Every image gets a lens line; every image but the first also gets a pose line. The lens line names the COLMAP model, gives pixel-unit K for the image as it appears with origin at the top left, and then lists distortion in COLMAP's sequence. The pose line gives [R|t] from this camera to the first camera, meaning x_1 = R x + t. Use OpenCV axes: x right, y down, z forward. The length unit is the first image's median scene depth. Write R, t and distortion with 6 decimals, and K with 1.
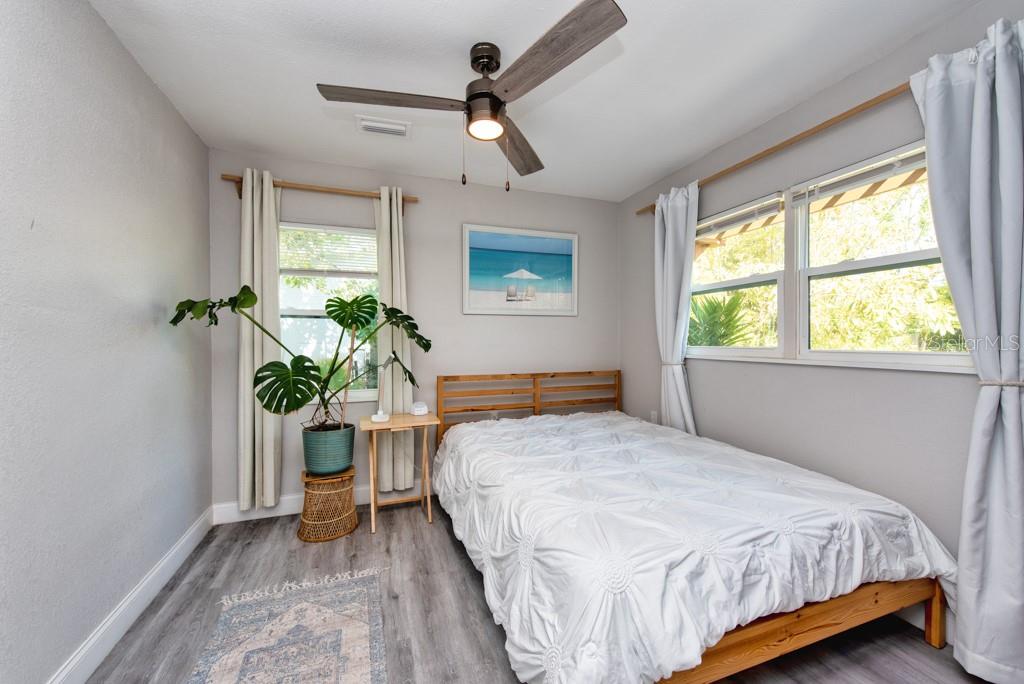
lens RADIAL K [[404.2, 0, 508.5], [0, 404.2, 338.8], [0, 0, 1]] dist [0.016349, -0.003976]
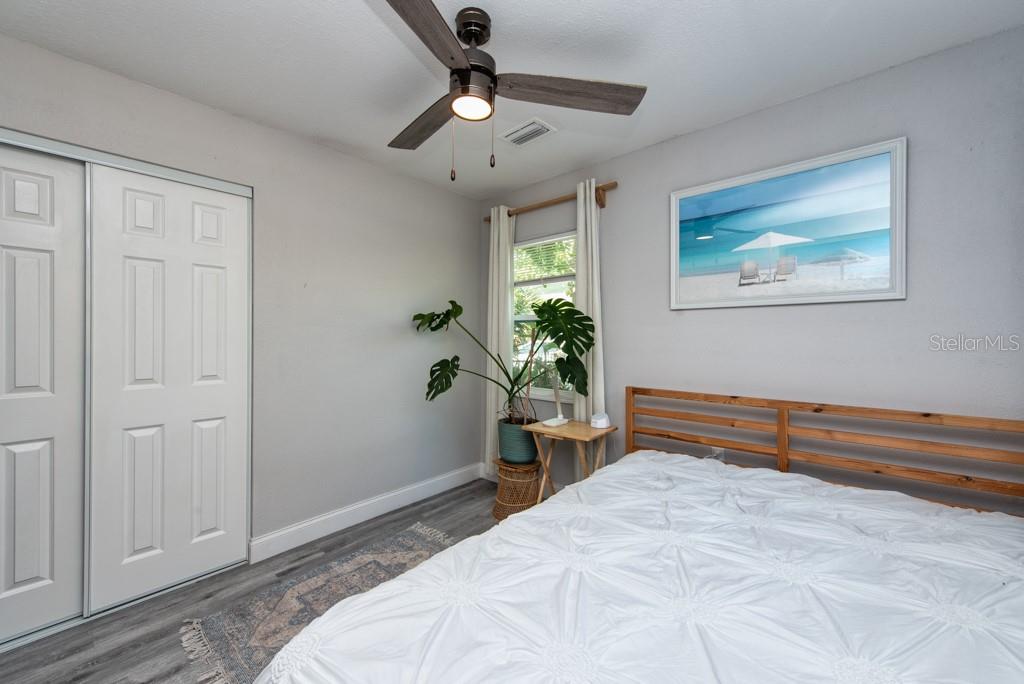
lens RADIAL K [[404.2, 0, 504.5], [0, 404.2, 334.8], [0, 0, 1]] dist [0.016349, -0.003976]
pose [[0.475930, -0.004239, -0.879473, 0.468499], [-0.000147, 0.999988, -0.004899, -0.012028], [0.879483, 0.002461, 0.475924, 0.398945]]
